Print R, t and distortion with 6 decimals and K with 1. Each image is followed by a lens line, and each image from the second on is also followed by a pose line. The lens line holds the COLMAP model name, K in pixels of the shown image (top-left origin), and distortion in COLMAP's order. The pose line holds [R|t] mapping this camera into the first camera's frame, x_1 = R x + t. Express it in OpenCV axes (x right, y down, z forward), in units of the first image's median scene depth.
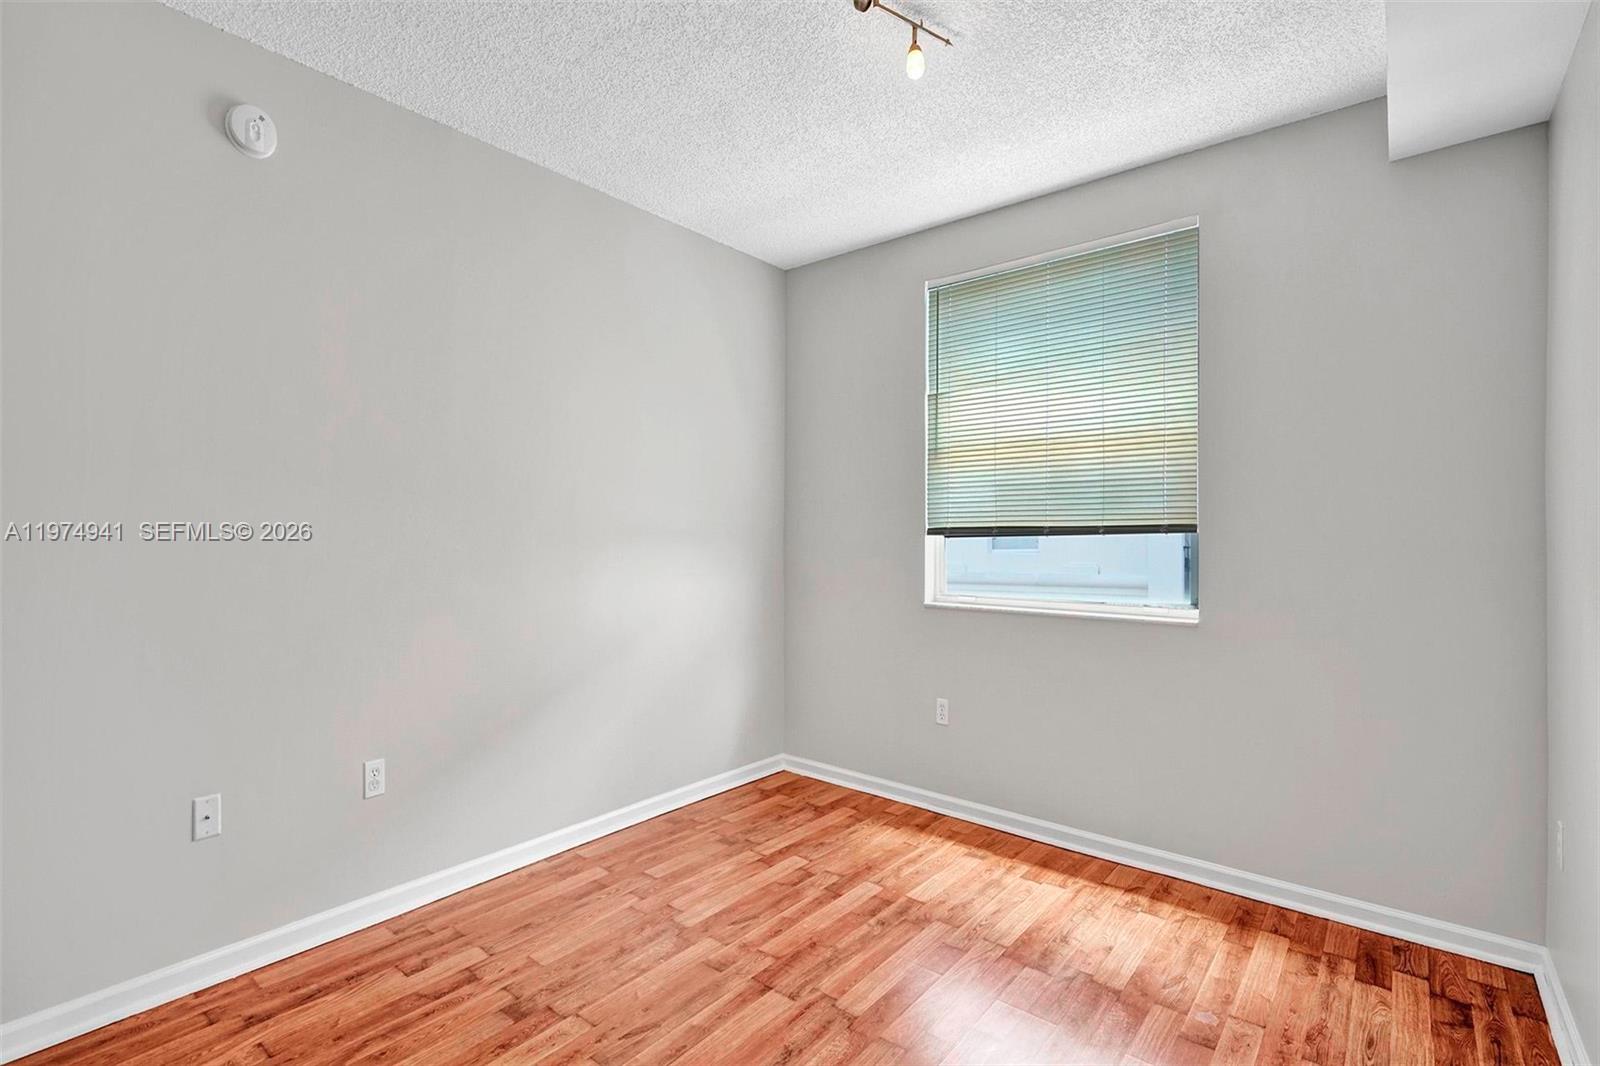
lens RADIAL K [[734.5, 0, 803.9], [0, 734.5, 530.6], [0, 0, 1]] dist [-0.004073, 0.002594]
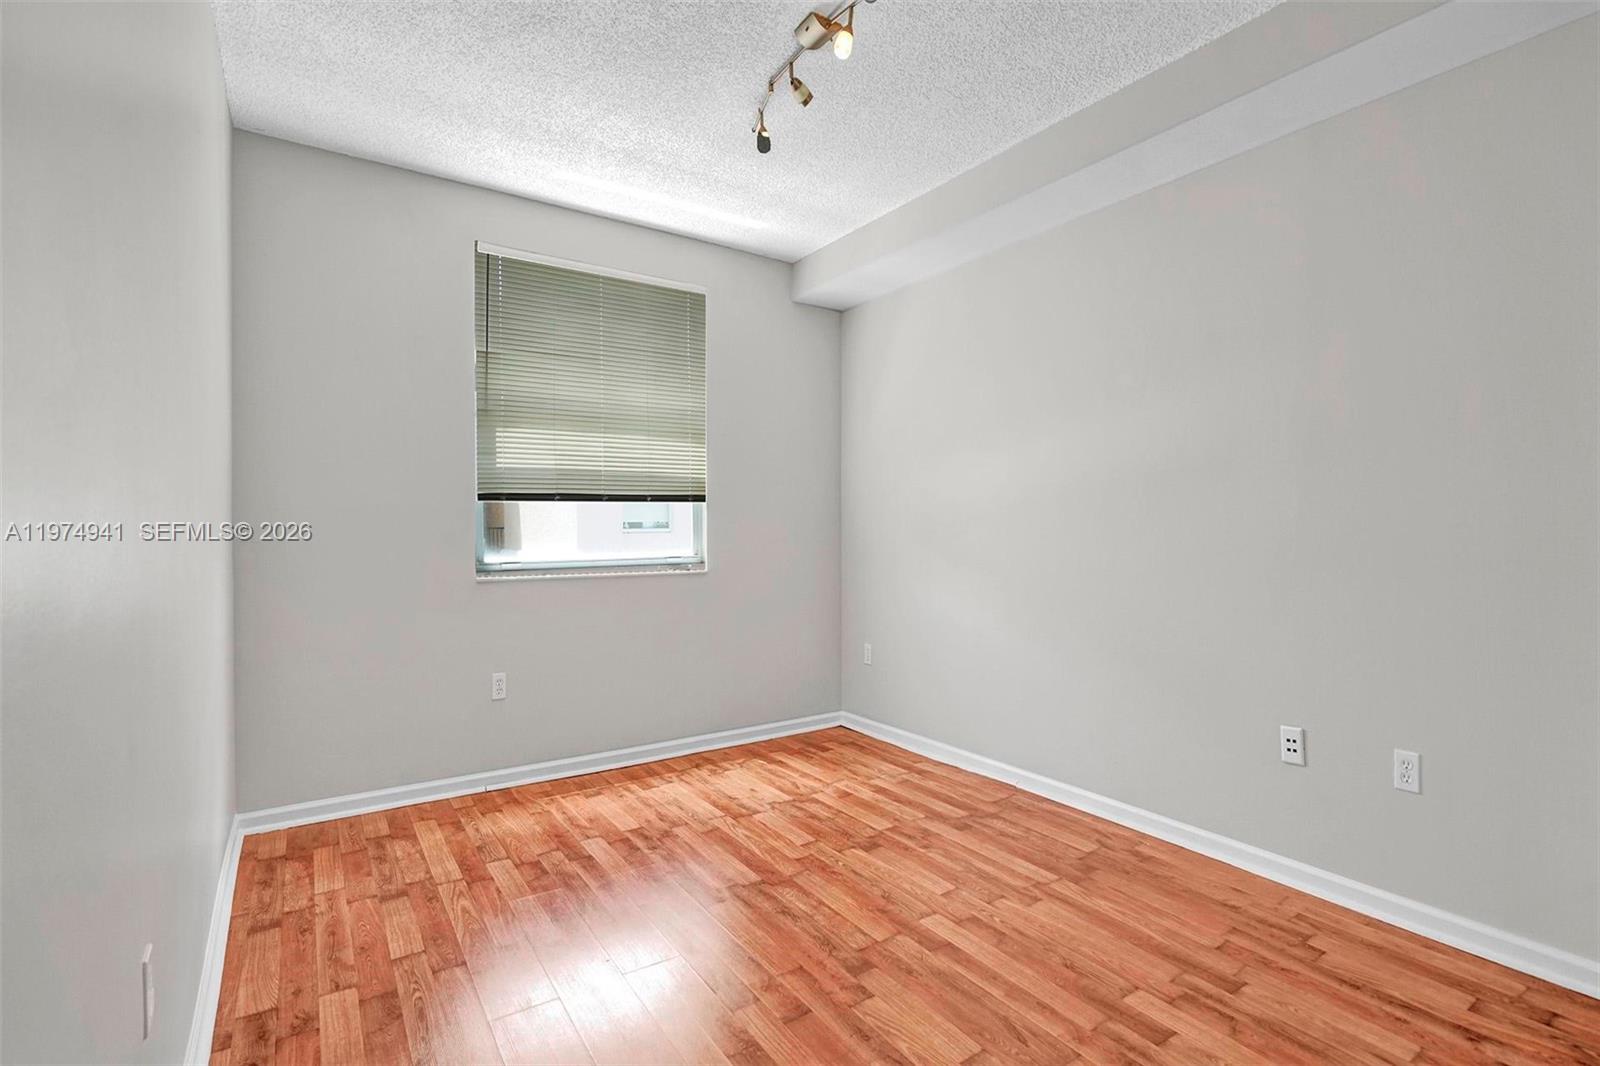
lens RADIAL K [[734.5, 0, 803.7], [0, 734.5, 534.9], [0, 0, 1]] dist [-0.004073, 0.002594]
pose [[0.288815, -0.014479, 0.957275, -0.764871], [-0.005730, 0.999842, 0.016851, 0.026774], [-0.957368, -0.010352, 0.288686, 0.386364]]
